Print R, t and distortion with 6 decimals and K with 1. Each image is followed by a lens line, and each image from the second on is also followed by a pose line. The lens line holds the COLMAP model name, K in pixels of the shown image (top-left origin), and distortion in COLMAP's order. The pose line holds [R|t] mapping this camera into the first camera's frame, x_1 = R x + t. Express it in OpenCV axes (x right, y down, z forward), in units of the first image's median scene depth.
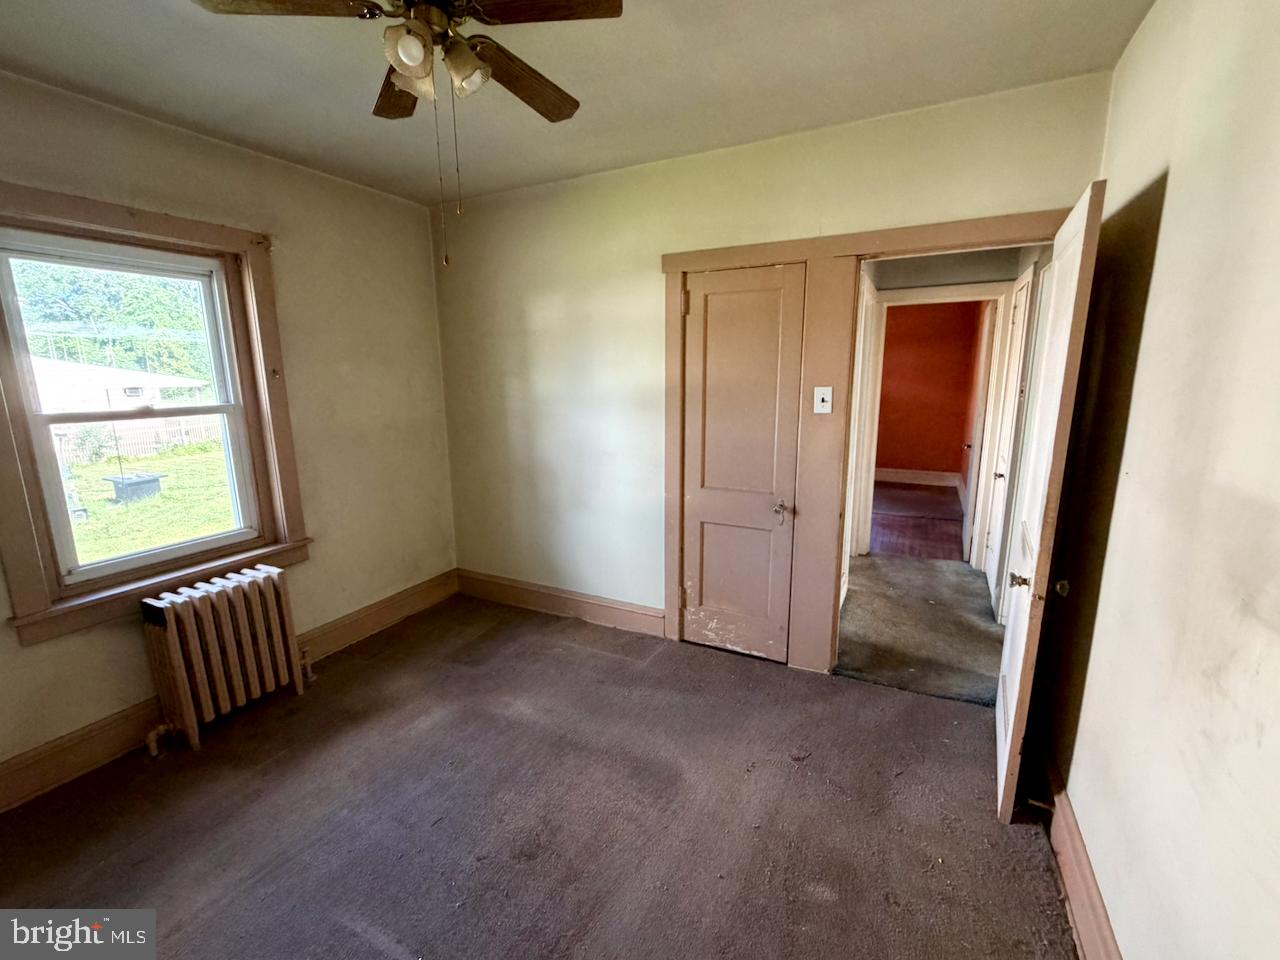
lens RADIAL K [[556.0, 0, 638.8], [0, 556.0, 479.9], [0, 0, 1]] dist [0.002579, 0.000170]
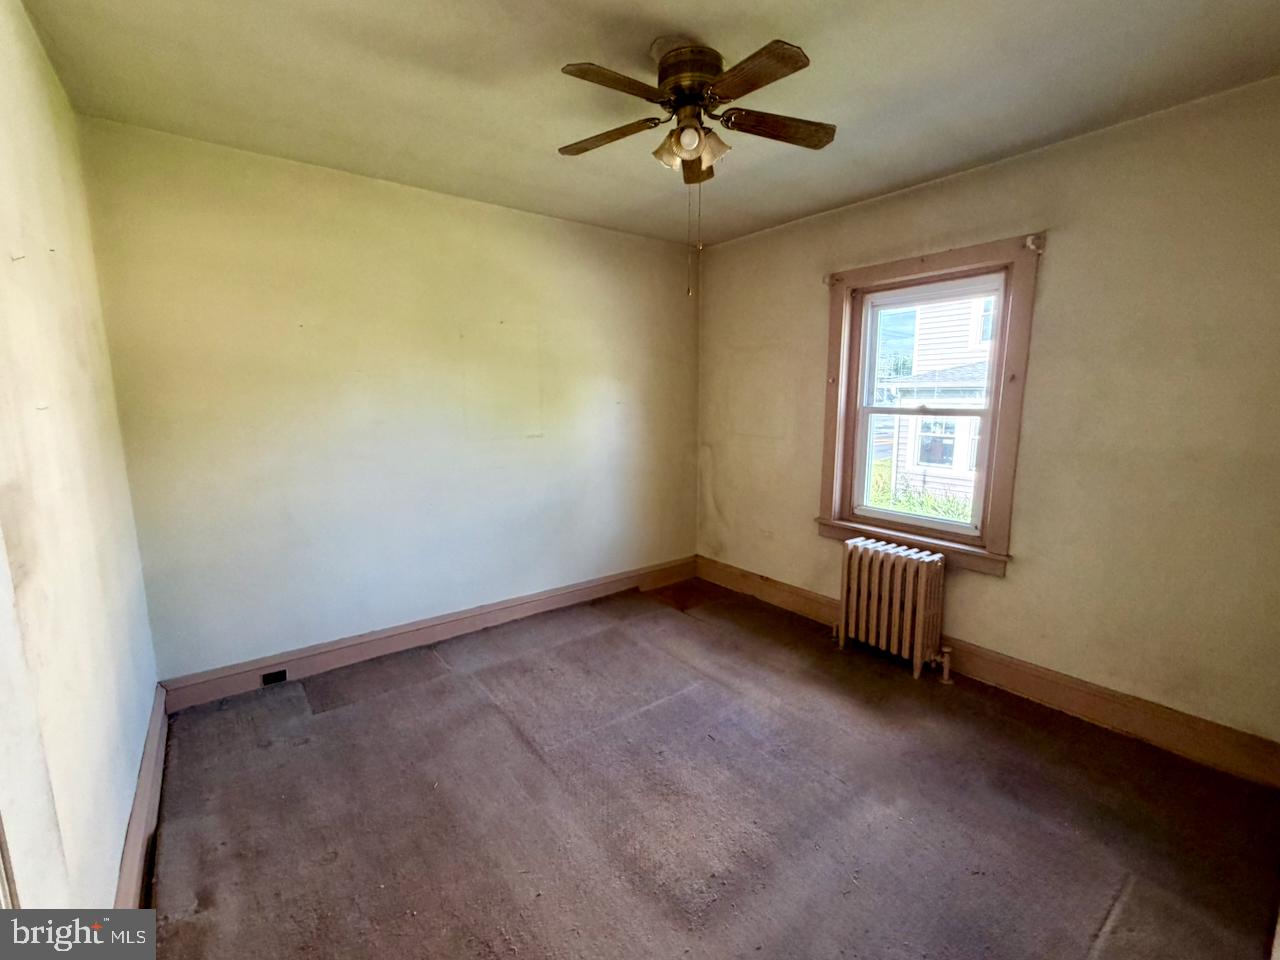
lens RADIAL K [[556.0, 0, 641.4], [0, 556.0, 483.6], [0, 0, 1]] dist [0.002579, 0.000170]
pose [[-0.420904, 0.157822, -0.893270, 0.559721], [-0.168379, 0.954041, 0.247899, -0.163165], [0.891341, 0.254750, -0.374986, 0.908417]]
